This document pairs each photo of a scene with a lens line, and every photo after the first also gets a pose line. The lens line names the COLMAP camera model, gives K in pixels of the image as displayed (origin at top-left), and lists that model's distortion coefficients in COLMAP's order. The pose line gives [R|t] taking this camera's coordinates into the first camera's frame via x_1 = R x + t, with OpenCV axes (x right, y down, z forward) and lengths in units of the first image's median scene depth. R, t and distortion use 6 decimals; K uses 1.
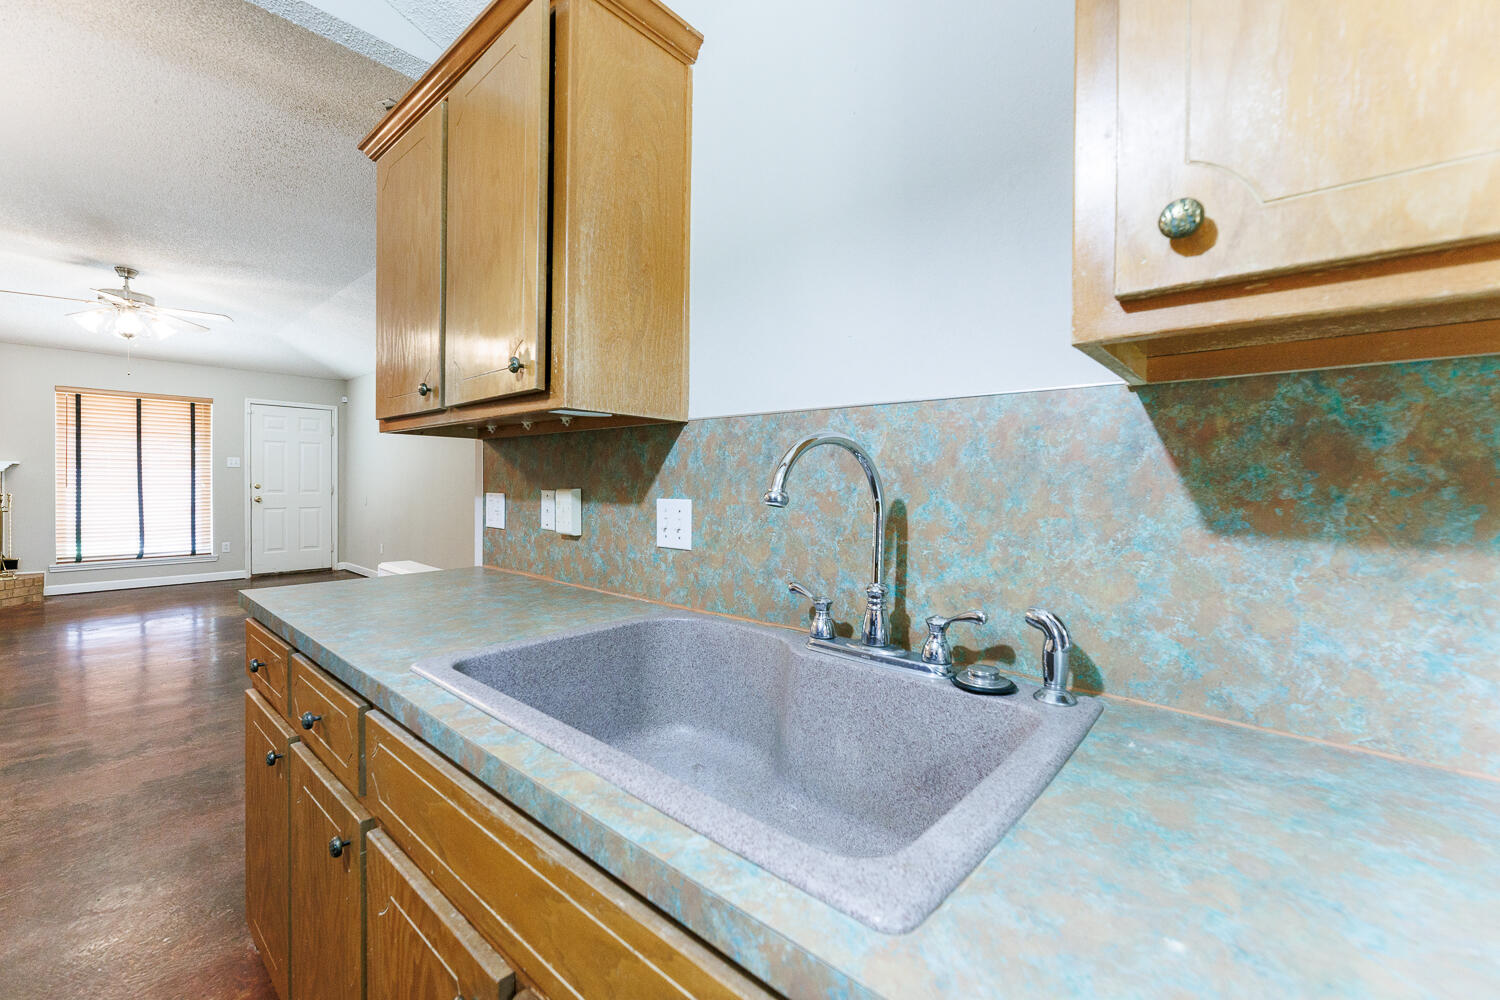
lens RADIAL K [[610.3, 0, 752.0], [0, 610.3, 494.2], [0, 0, 1]] dist [-0.004193, 0.000518]
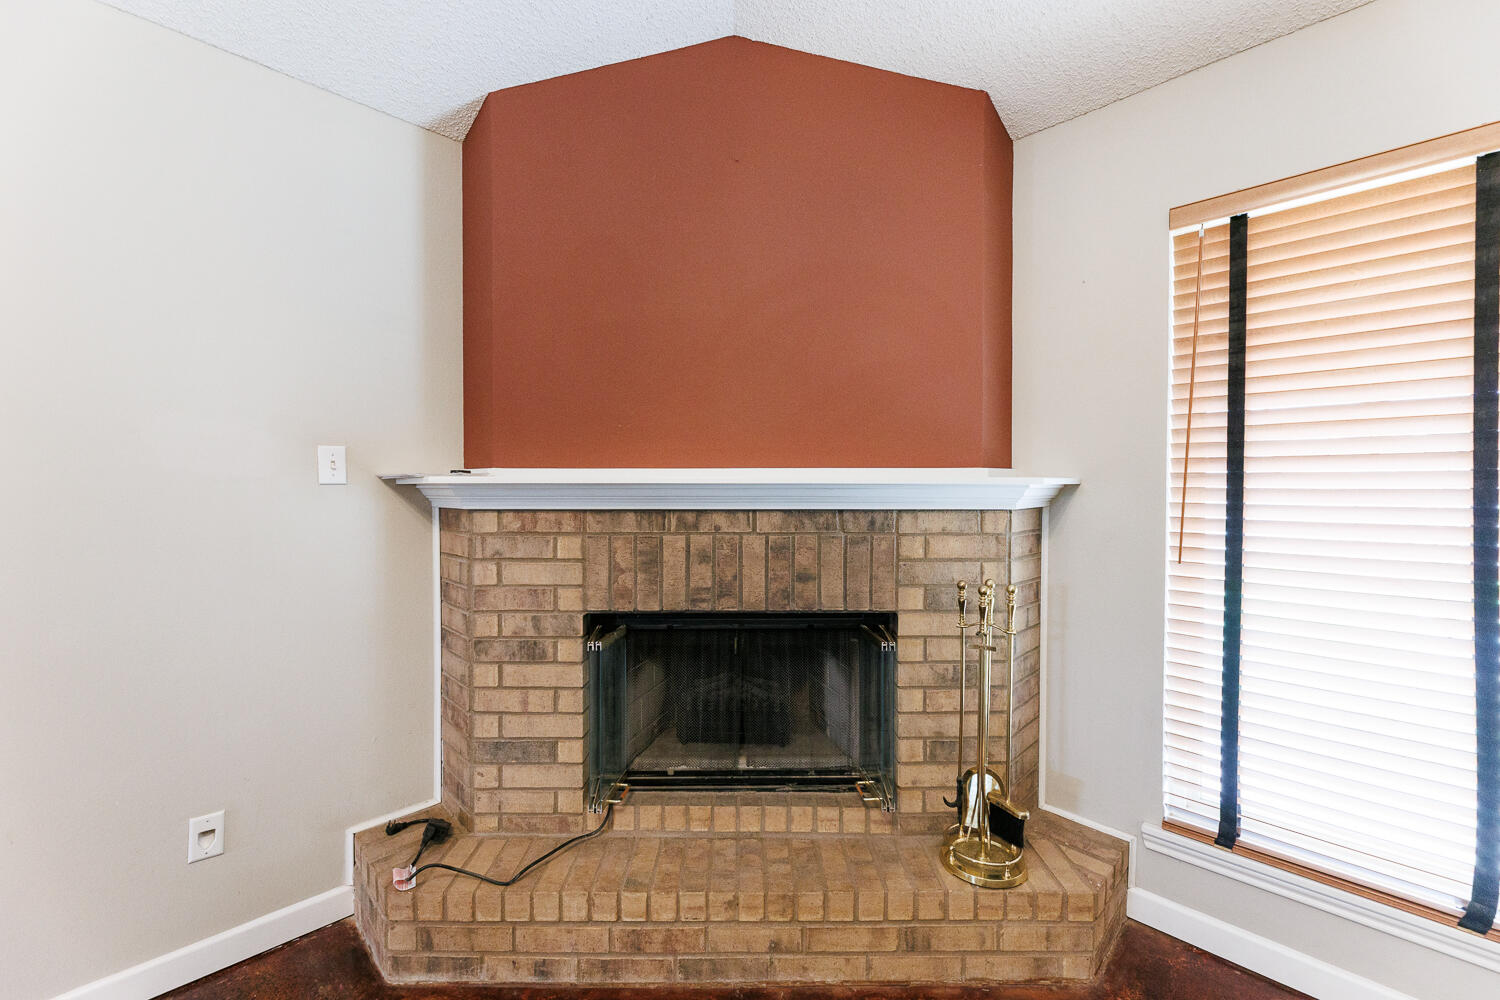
lens RADIAL K [[610.3, 0, 750.3], [0, 610.3, 494.9], [0, 0, 1]] dist [-0.004193, 0.000518]
pose [[-0.061213, 0.000626, -0.998125, -3.531731], [-0.020494, 0.999788, 0.001883, -0.167906], [0.997914, 0.020571, -0.061187, 3.429919]]
